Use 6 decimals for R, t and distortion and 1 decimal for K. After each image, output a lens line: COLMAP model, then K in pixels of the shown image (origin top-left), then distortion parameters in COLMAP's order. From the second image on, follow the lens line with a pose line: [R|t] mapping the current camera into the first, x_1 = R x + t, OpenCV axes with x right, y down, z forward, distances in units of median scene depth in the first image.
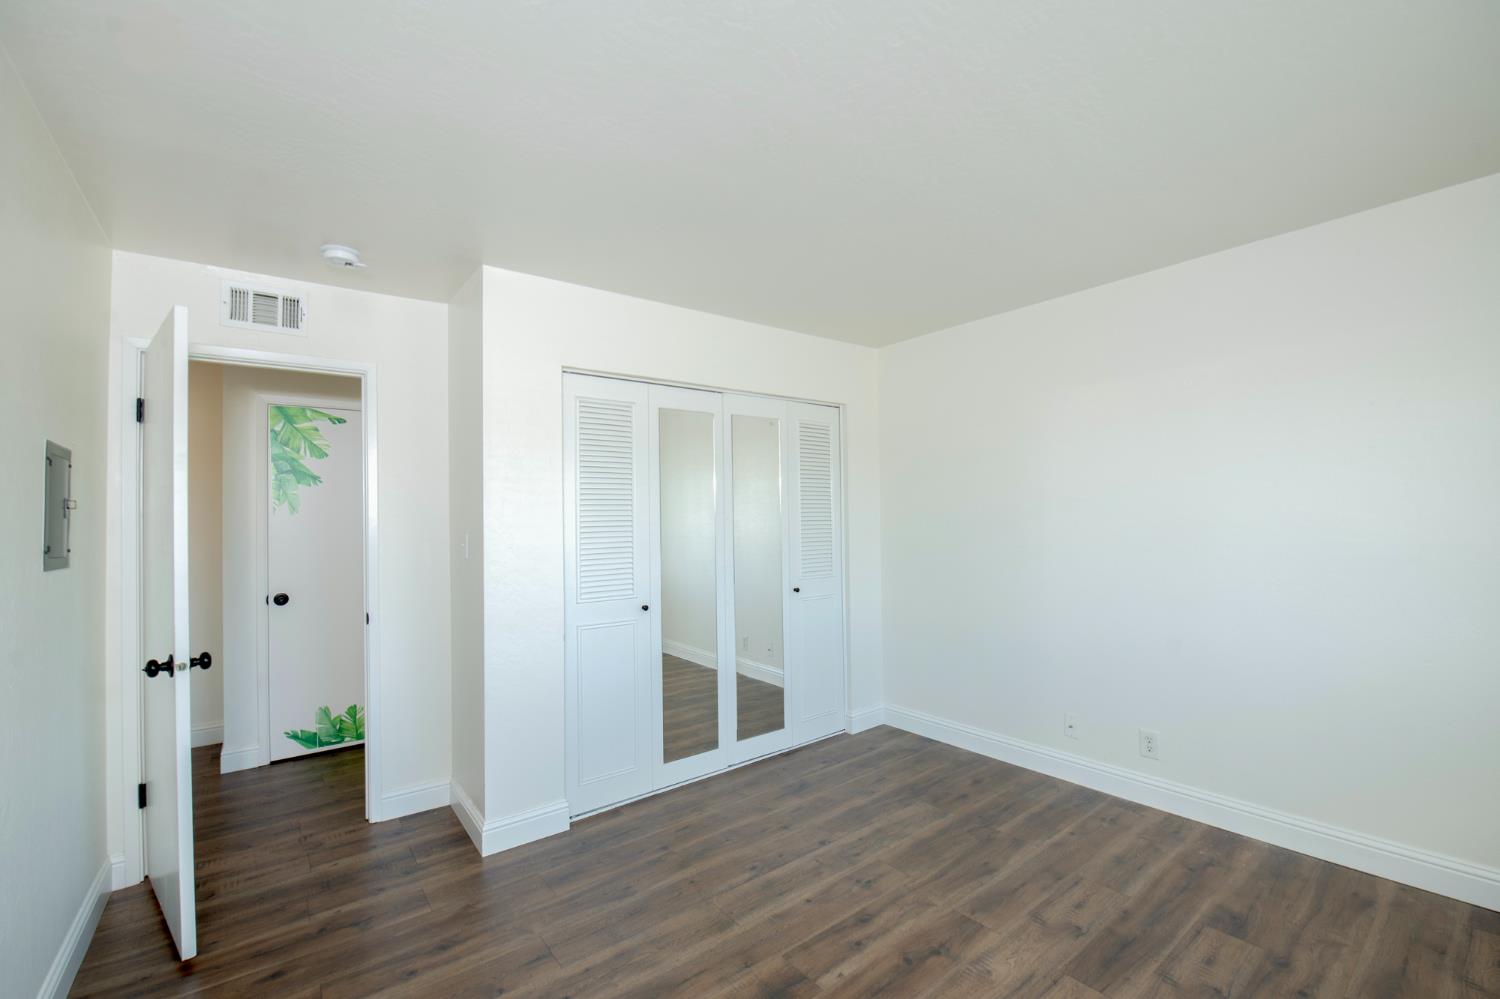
lens RADIAL K [[637.1, 0, 752.4], [0, 637.1, 504.2], [0, 0, 1]] dist [-0.003846, -0.006752]
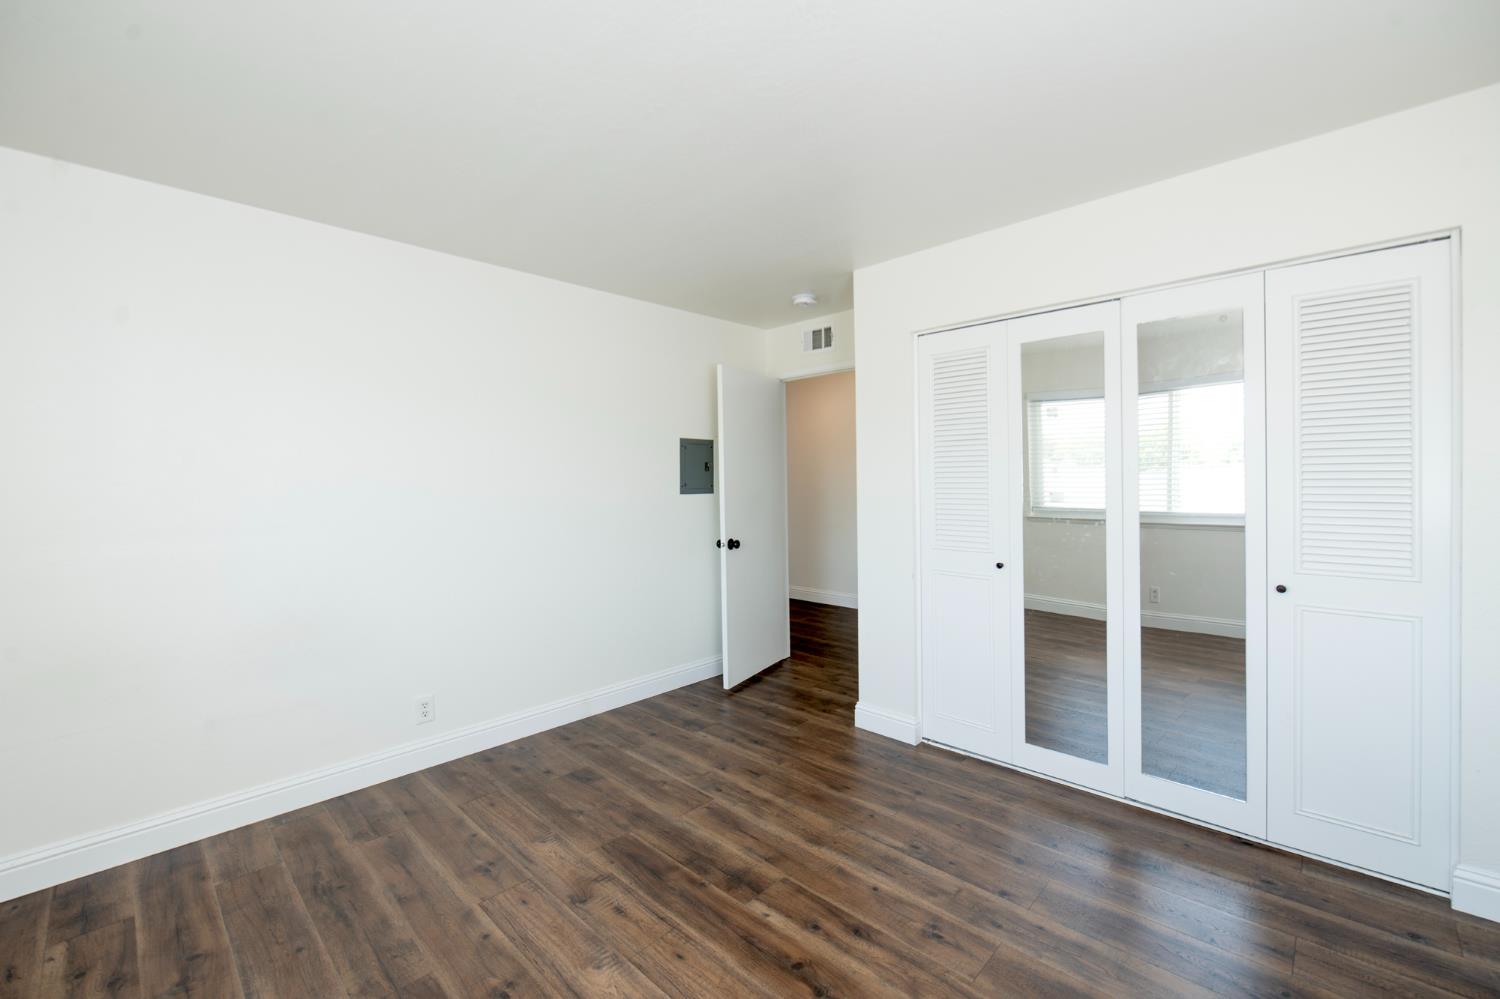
lens RADIAL K [[616.2, 0, 754.6], [0, 616.2, 504.5], [0, 0, 1]] dist [-0.015805, -0.000635]
pose [[0.141828, 0.058413, -0.988166, 0.790610], [0.035401, 0.997320, 0.064035, 0.001466], [0.989258, -0.044064, 0.139380, 0.629018]]
